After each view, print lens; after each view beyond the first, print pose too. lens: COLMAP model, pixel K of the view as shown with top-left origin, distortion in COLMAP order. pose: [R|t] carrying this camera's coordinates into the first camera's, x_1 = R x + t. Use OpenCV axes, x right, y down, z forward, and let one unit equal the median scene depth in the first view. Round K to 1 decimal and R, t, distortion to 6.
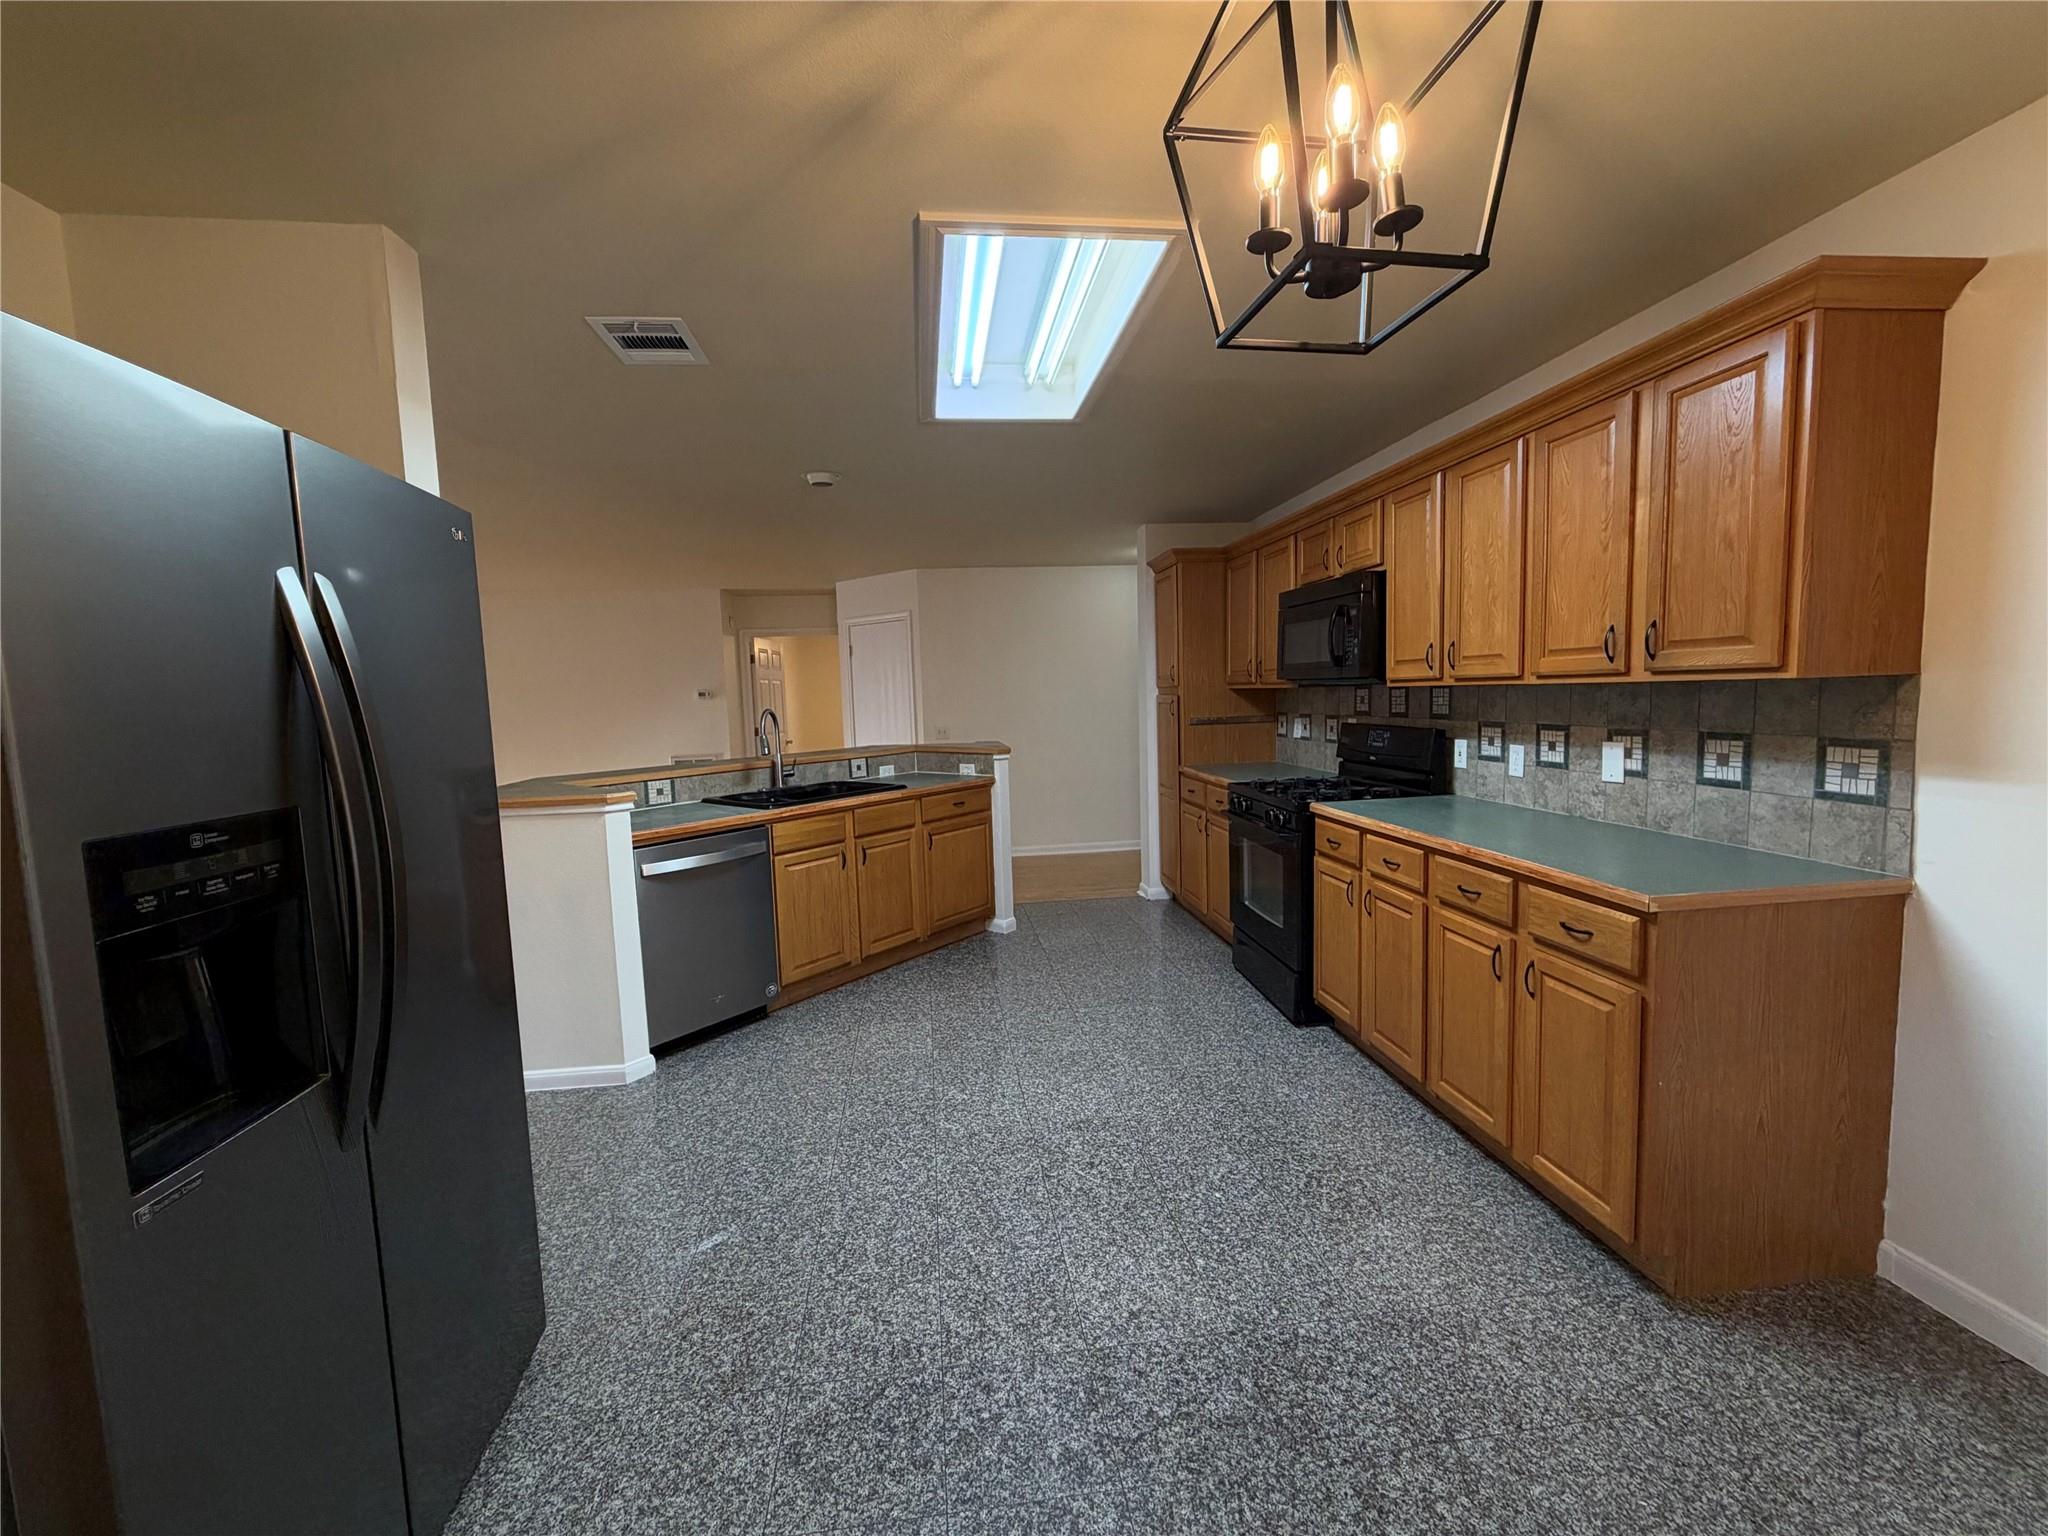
lens RADIAL K [[817.6, 0, 1024.0], [0, 817.6, 768.0], [0, 0, 1]] dist [-0.001182, 0.000002]
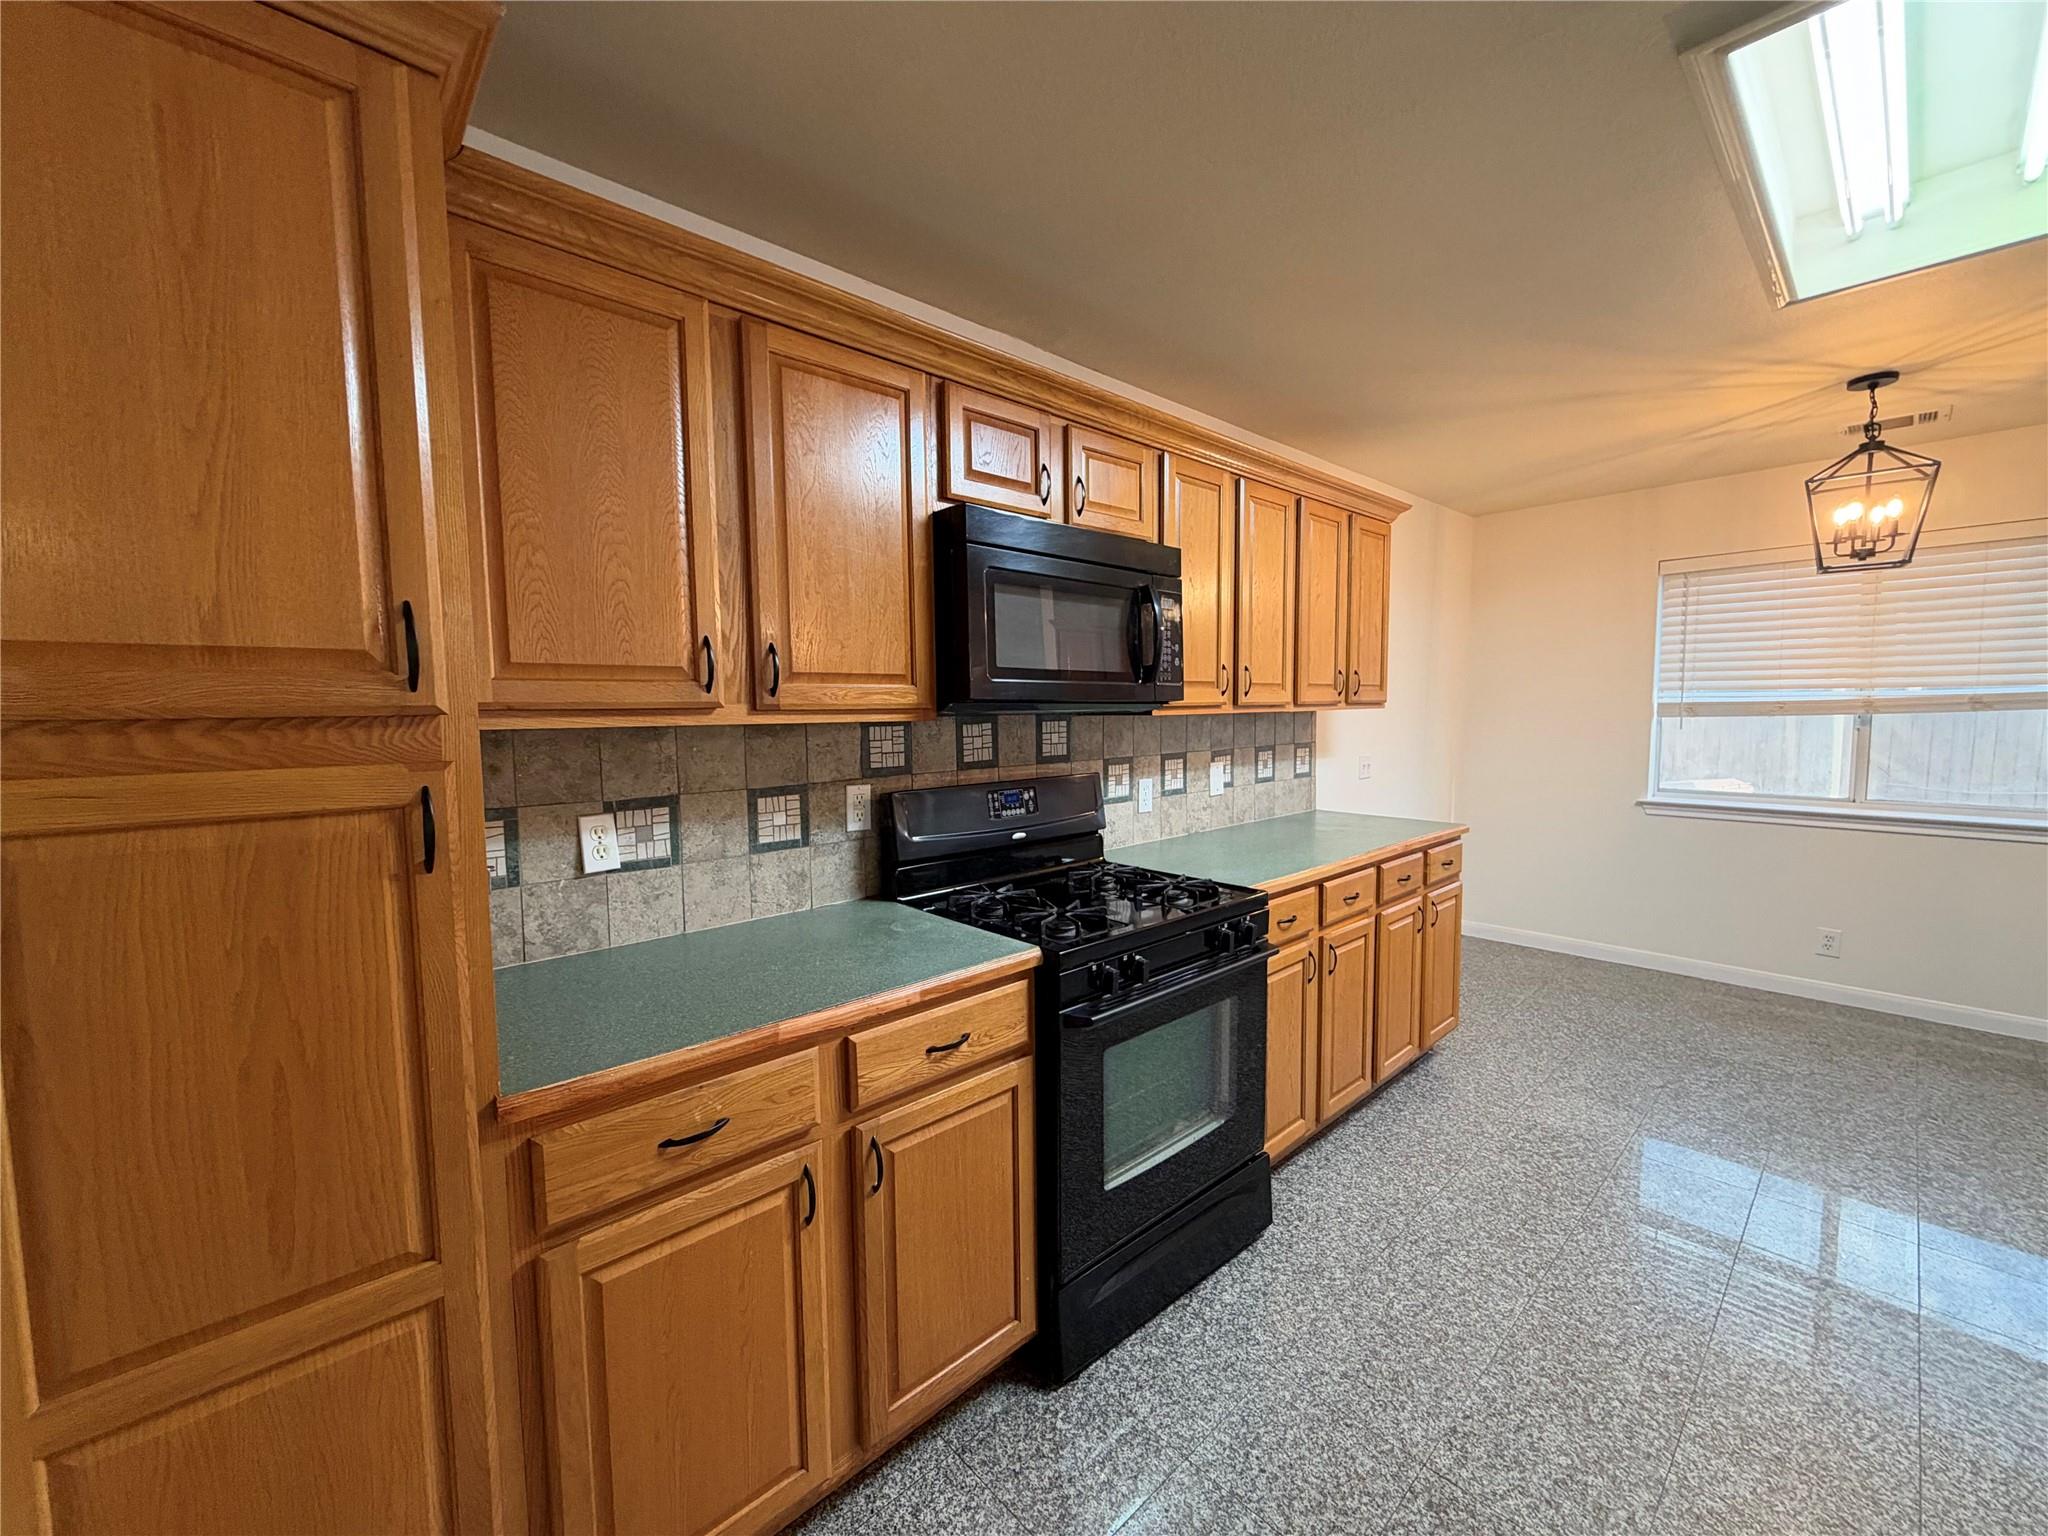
lens RADIAL K [[814.4, 0, 1017.3], [0, 814.4, 767.8], [0, 0, 1]] dist [0.000280, 0.000099]
pose [[-0.576617, -0.024274, 0.816654, -0.081320], [0.106154, 0.988860, 0.104345, -0.152365], [-0.810089, 0.146858, -0.567617, 1.622331]]
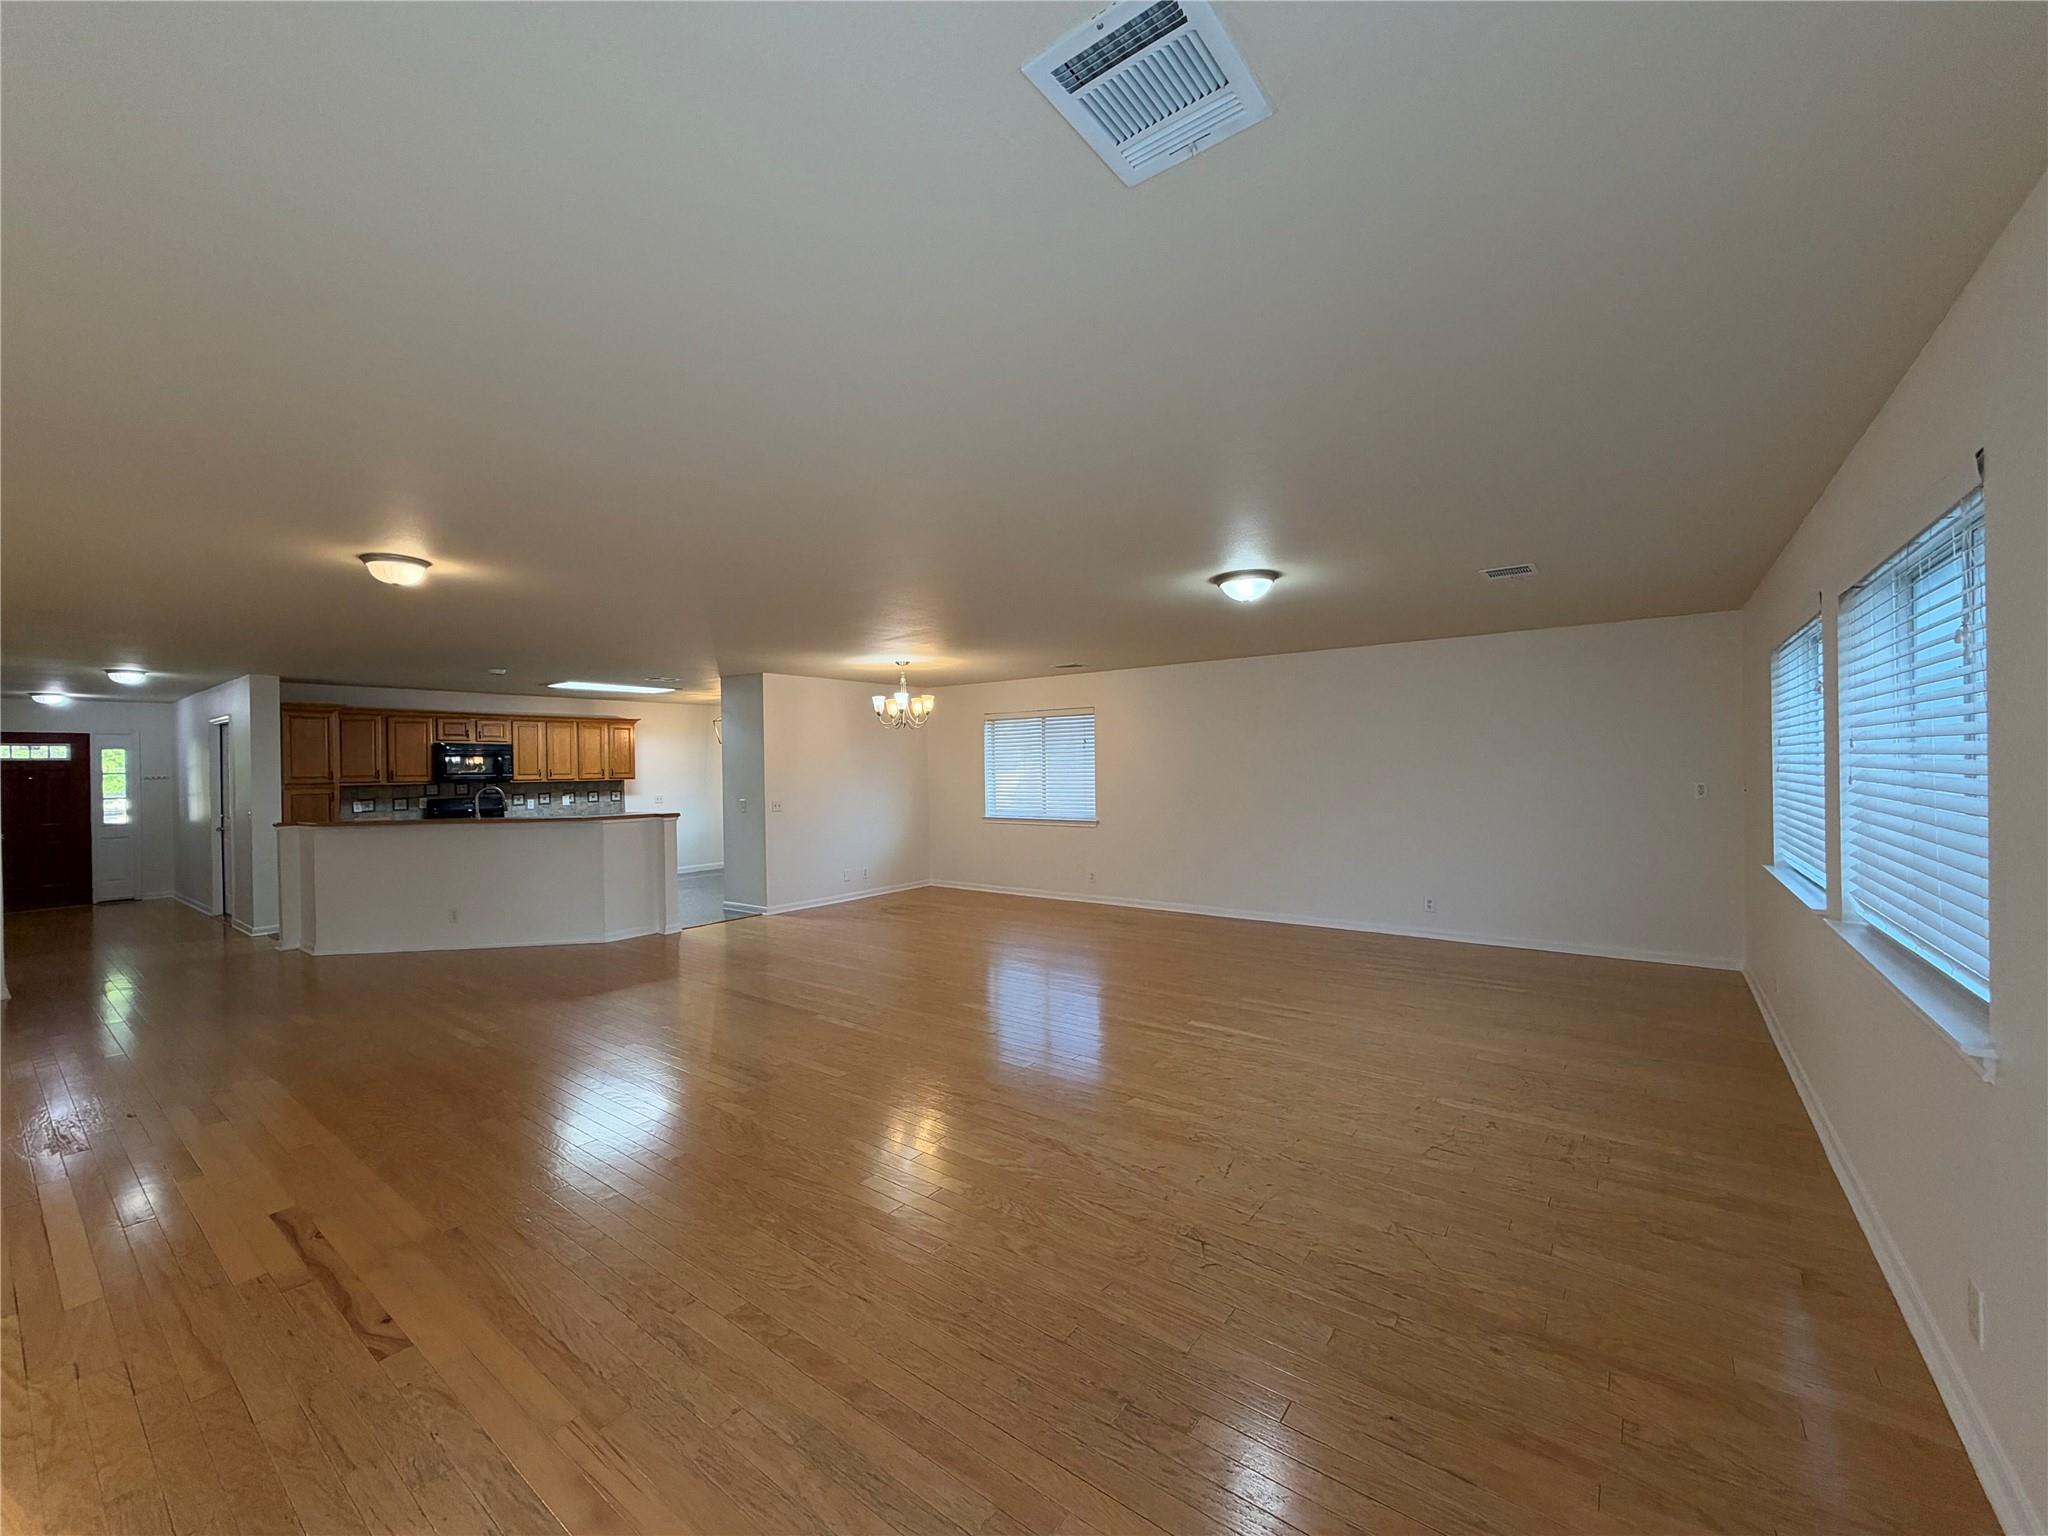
lens RADIAL K [[814.4, 0, 1017.3], [0, 814.4, 767.8], [0, 0, 1]] dist [0.000280, 0.000099]
pose [[-0.710616, 0.037577, 0.702576, -3.225640], [0.099231, 0.993944, 0.047206, -0.117595], [-0.696547, 0.103262, -0.710041, 1.958829]]
